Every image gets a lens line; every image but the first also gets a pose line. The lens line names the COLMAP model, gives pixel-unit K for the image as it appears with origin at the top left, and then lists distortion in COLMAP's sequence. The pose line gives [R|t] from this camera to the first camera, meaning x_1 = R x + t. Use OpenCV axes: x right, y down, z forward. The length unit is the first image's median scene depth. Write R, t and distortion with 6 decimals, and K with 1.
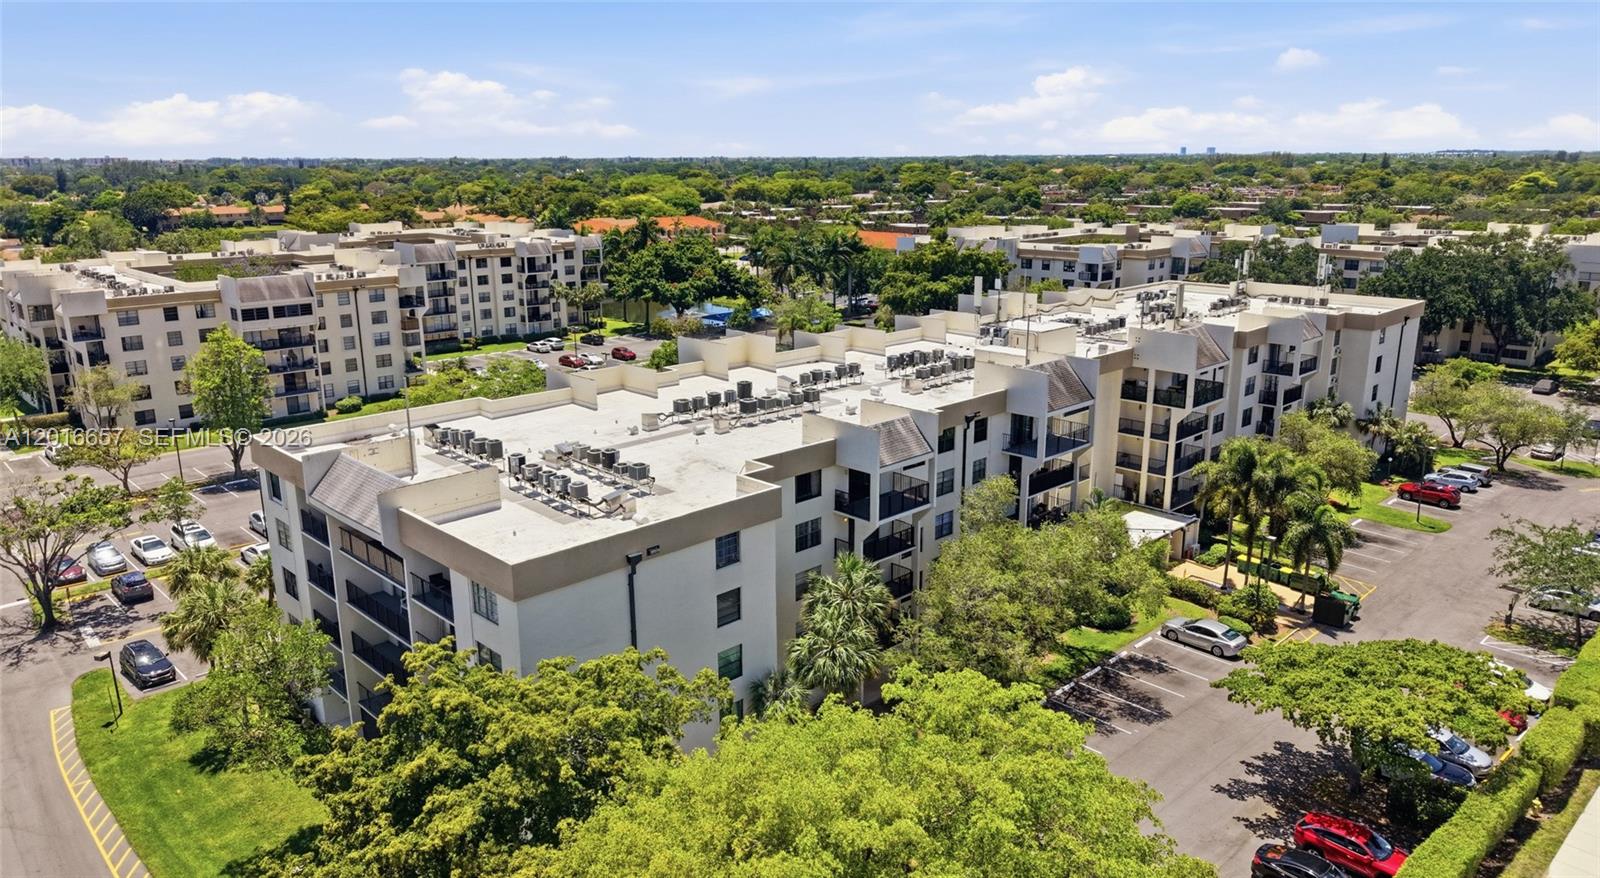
lens RADIAL K [[1104.9, 0, 800.0], [0, 1104.9, 439.0], [0, 0, 1]] dist [0.007676, 0.001546]
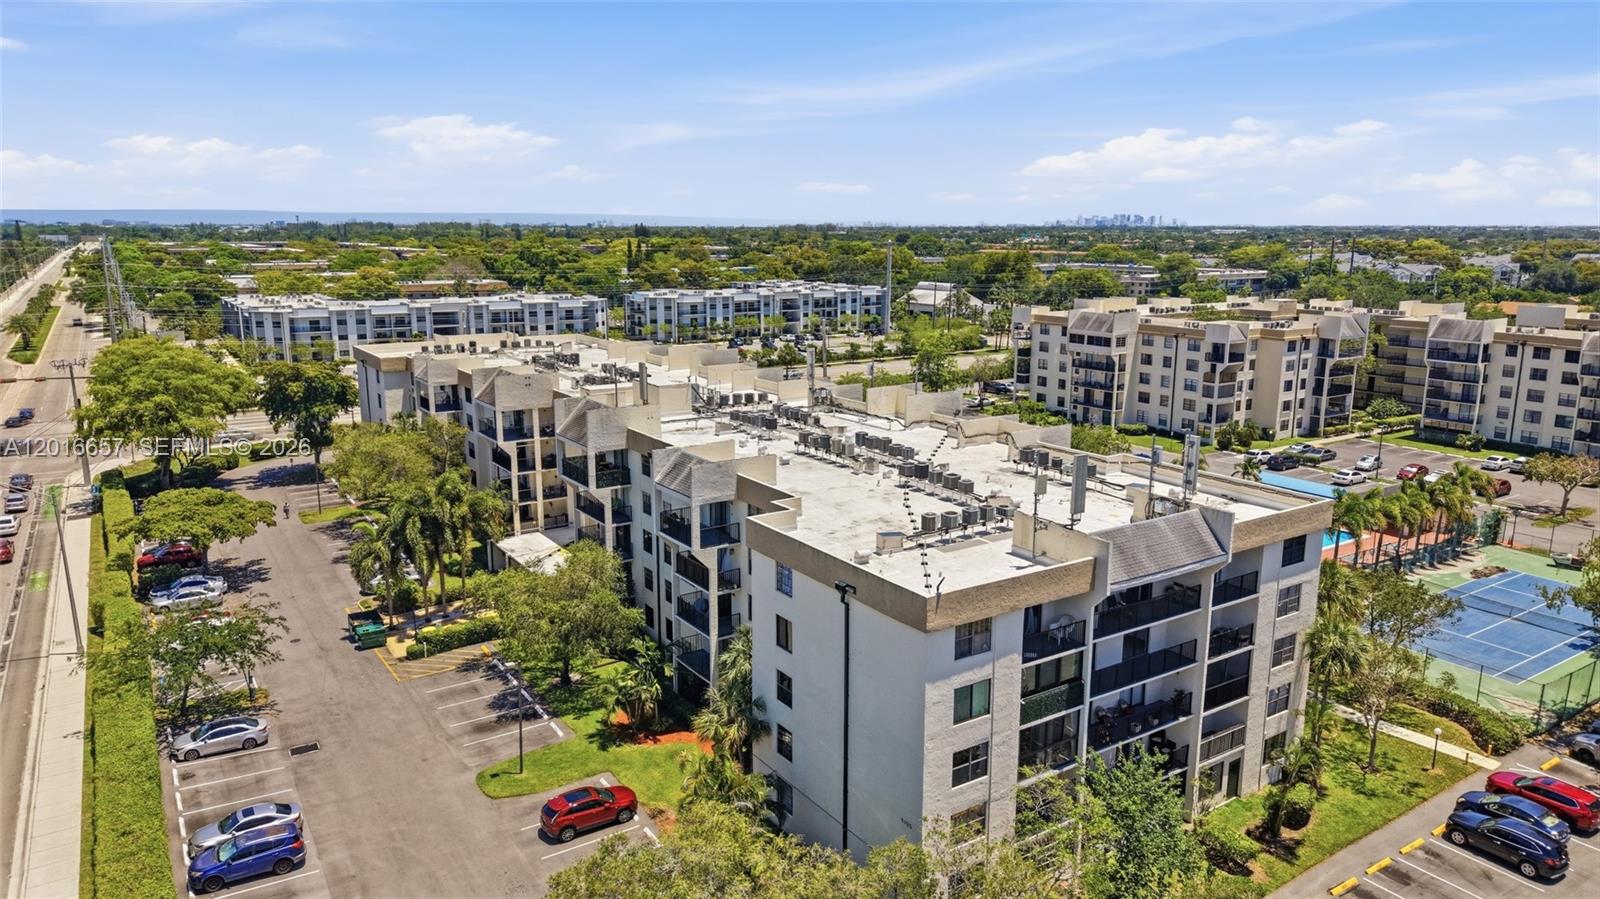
lens RADIAL K [[1063.1, 0, 800.0], [0, 1063.1, 449.5], [0, 0, 1]] dist [0.024089, -0.005693]
pose [[-0.190280, 0.206716, -0.959720, 0.742546], [-0.245720, 0.936436, 0.250419, -0.205368], [0.950481, 0.283472, -0.127391, 0.804697]]
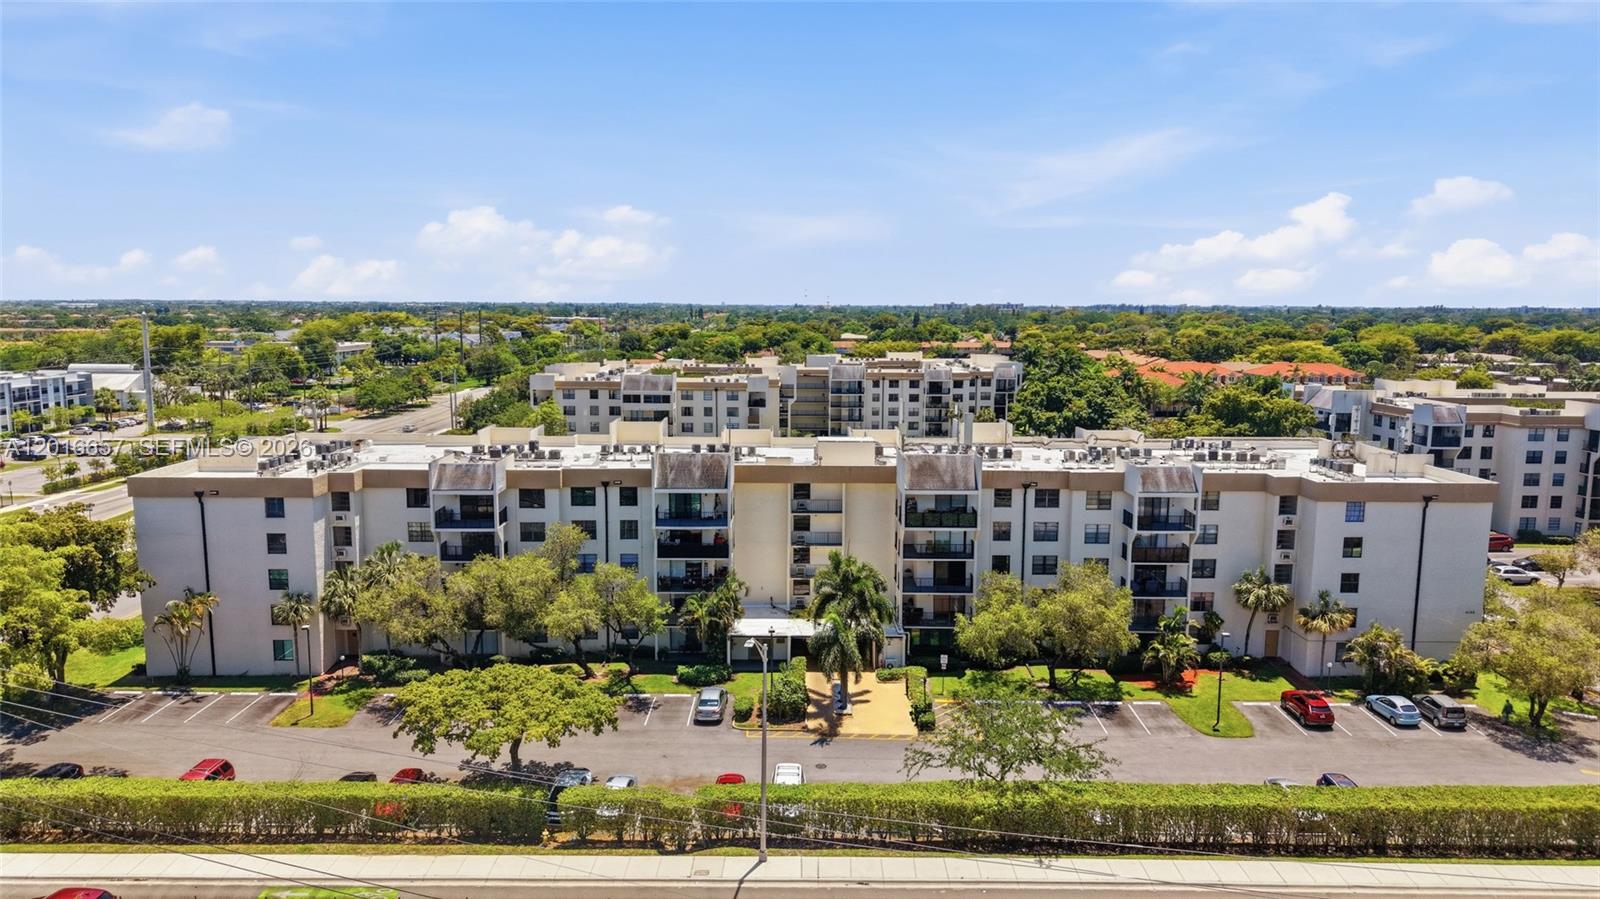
lens RADIAL K [[1063.1, 0, 800.0], [0, 1063.1, 449.5], [0, 0, 1]] dist [0.024089, -0.005693]
pose [[0.722617, 0.104024, -0.683377, 0.584100], [-0.183415, 0.982030, -0.044463, -0.022399], [0.666471, 0.157471, 0.728711, 0.117643]]
